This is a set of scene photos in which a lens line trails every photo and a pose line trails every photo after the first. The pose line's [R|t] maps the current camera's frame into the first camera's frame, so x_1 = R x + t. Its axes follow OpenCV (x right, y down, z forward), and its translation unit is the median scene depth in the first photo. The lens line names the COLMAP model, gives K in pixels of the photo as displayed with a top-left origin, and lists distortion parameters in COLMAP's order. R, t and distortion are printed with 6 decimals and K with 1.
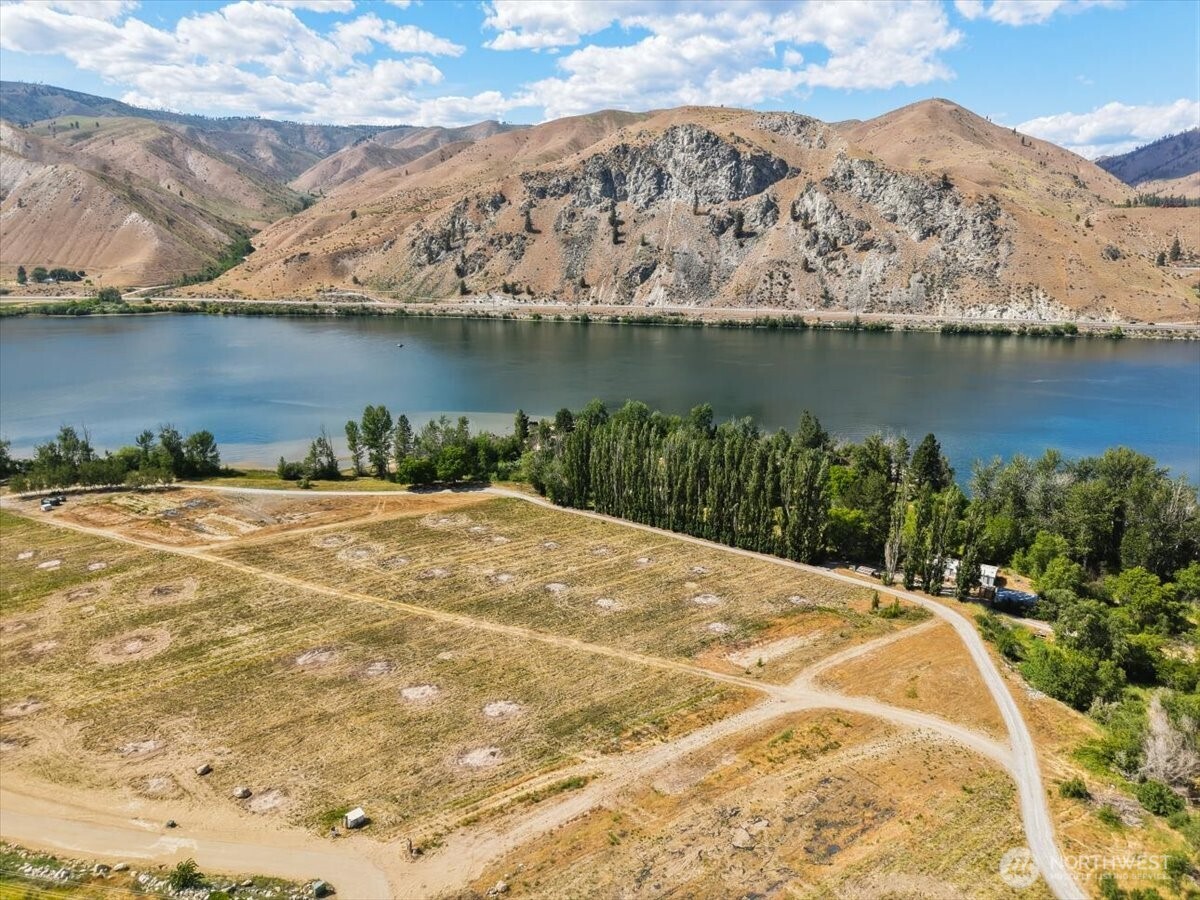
lens RADIAL K [[803.8, 0, 597.5], [0, 803.8, 450.9], [0, 0, 1]] dist [0.016388, -0.015002]
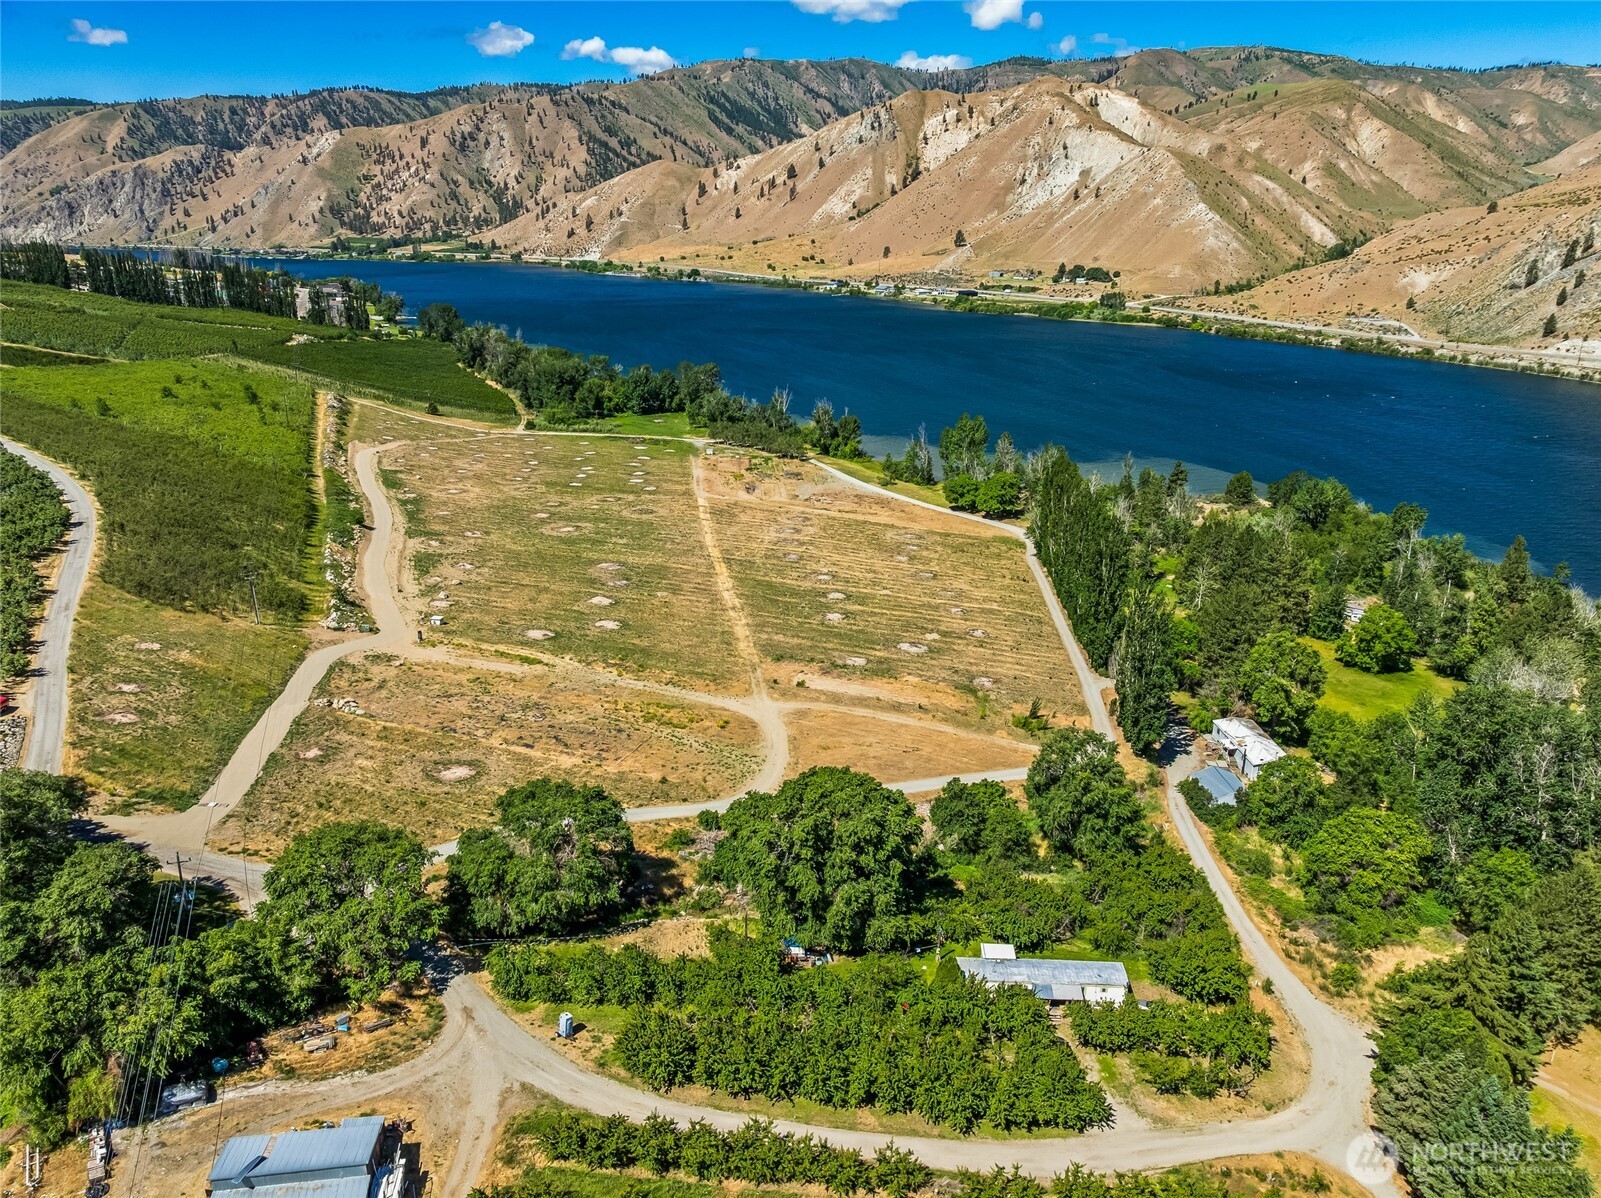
lens RADIAL K [[1120.9, 0, 805.2], [0, 1120.9, 600.4], [0, 0, 1]] dist [-0.028260, 0.013629]
pose [[0.582439, 0.272486, -0.765843, 0.224874], [-0.232950, 0.958578, 0.163897, -0.006485], [0.778780, 0.082943, 0.621789, 0.041791]]
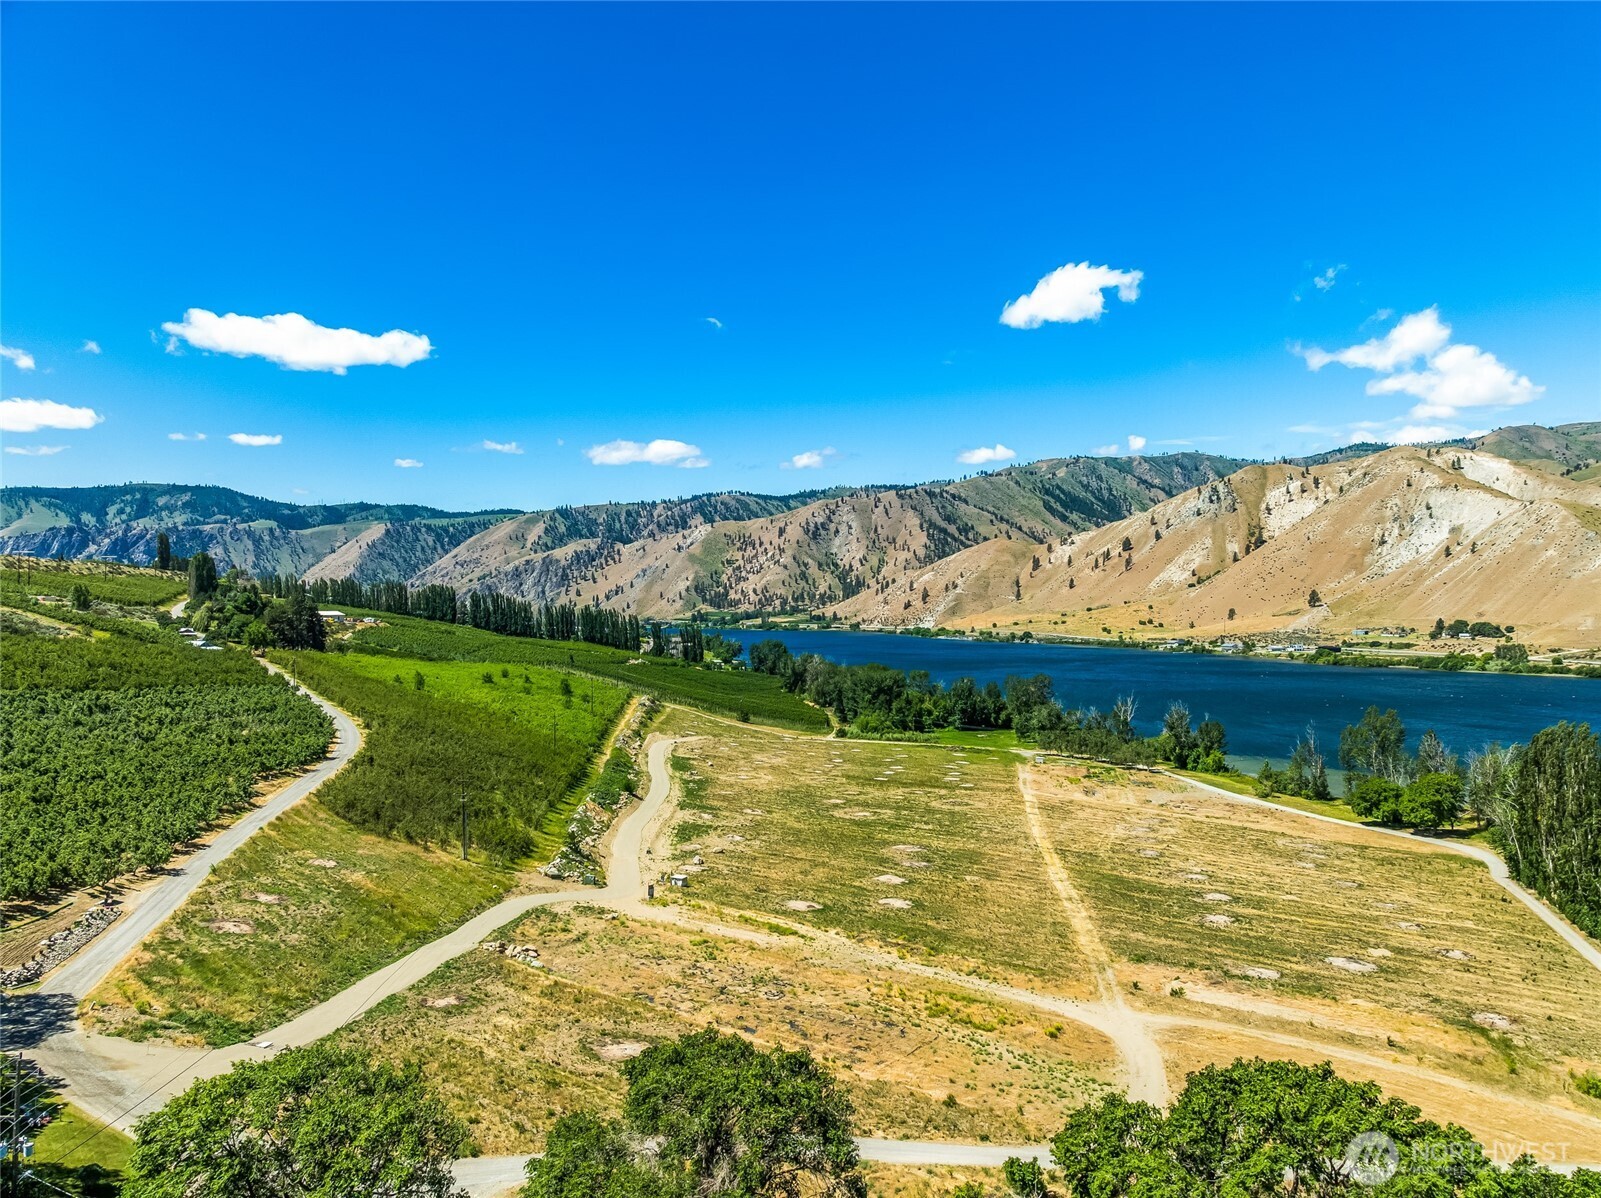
lens RADIAL K [[1120.9, 0, 805.2], [0, 1120.9, 600.4], [0, 0, 1]] dist [-0.028260, 0.013629]
pose [[0.325834, 0.000120, -0.945427, 0.171830], [-0.260931, 0.961171, -0.089806, 0.026594], [0.908706, 0.275953, 0.313214, 0.083740]]
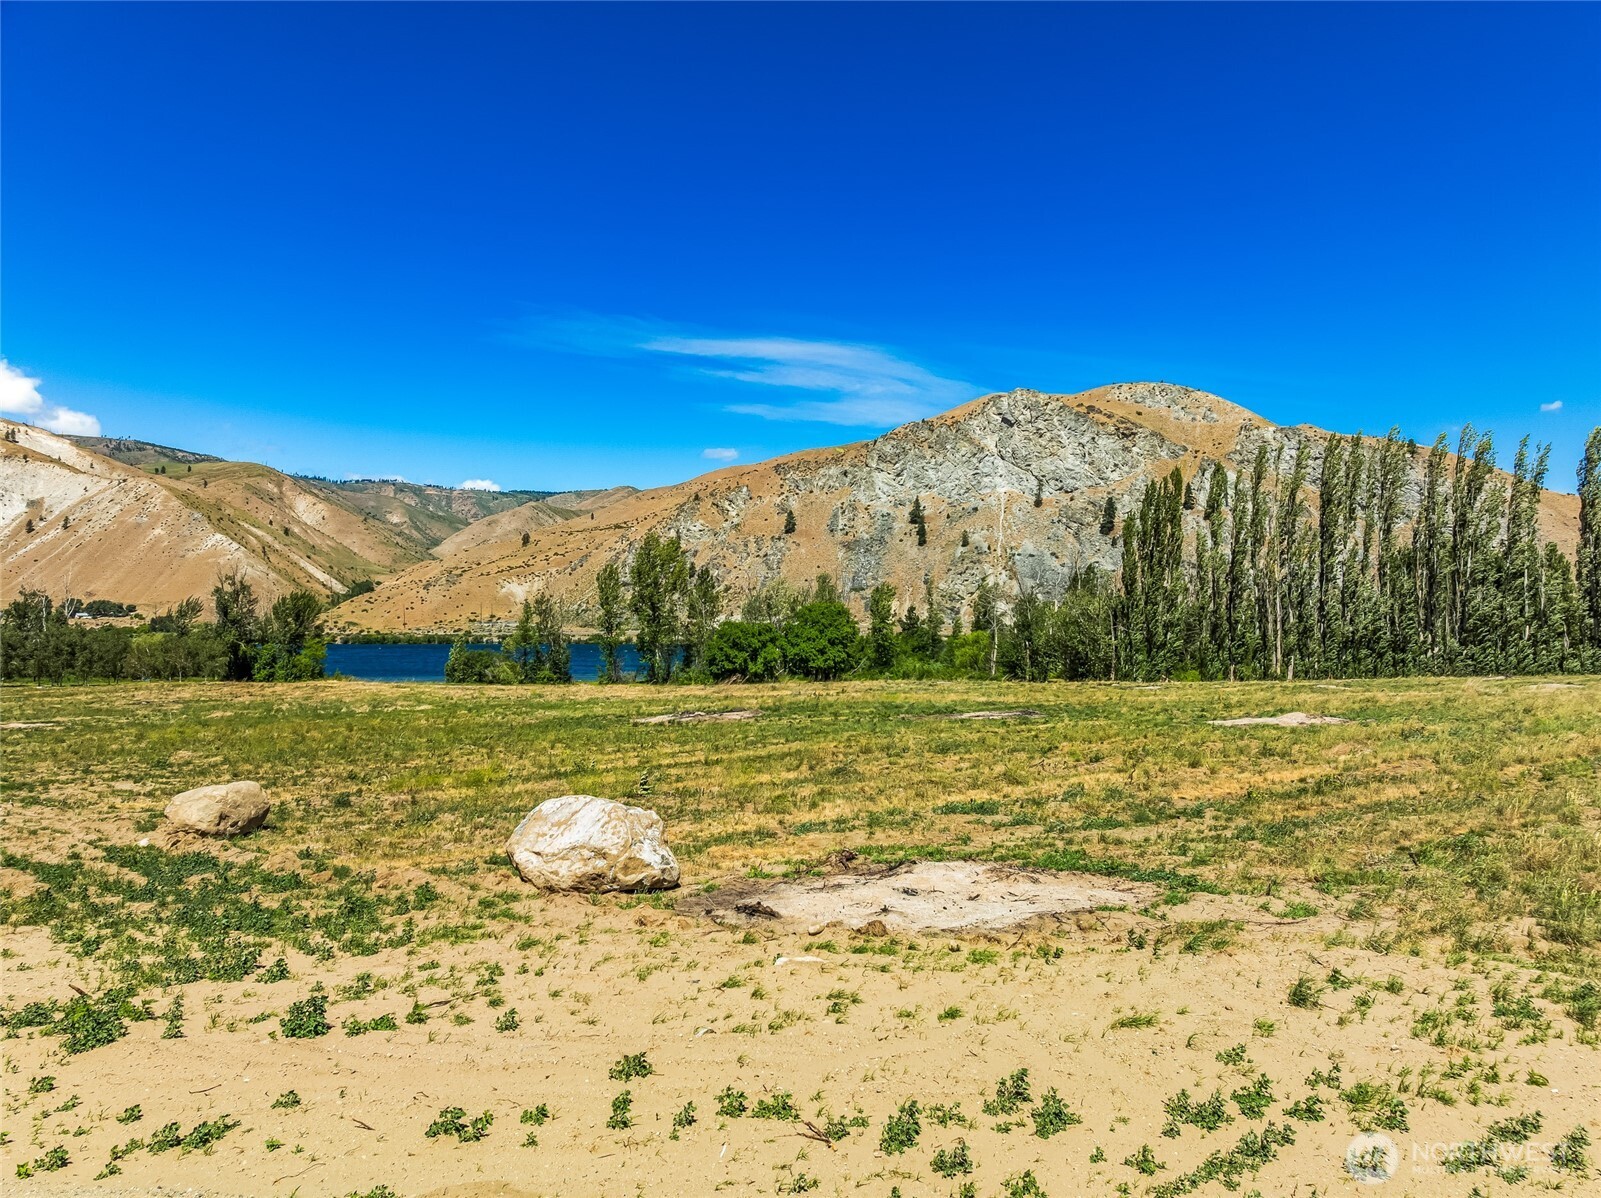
lens RADIAL K [[1120.9, 0, 805.2], [0, 1120.9, 600.4], [0, 0, 1]] dist [-0.028260, 0.013629]
pose [[0.999864, 0.000660, -0.016505, -0.064147], [-0.005532, 0.954880, -0.296941, 0.067554], [0.015564, 0.296992, 0.954753, 0.134086]]
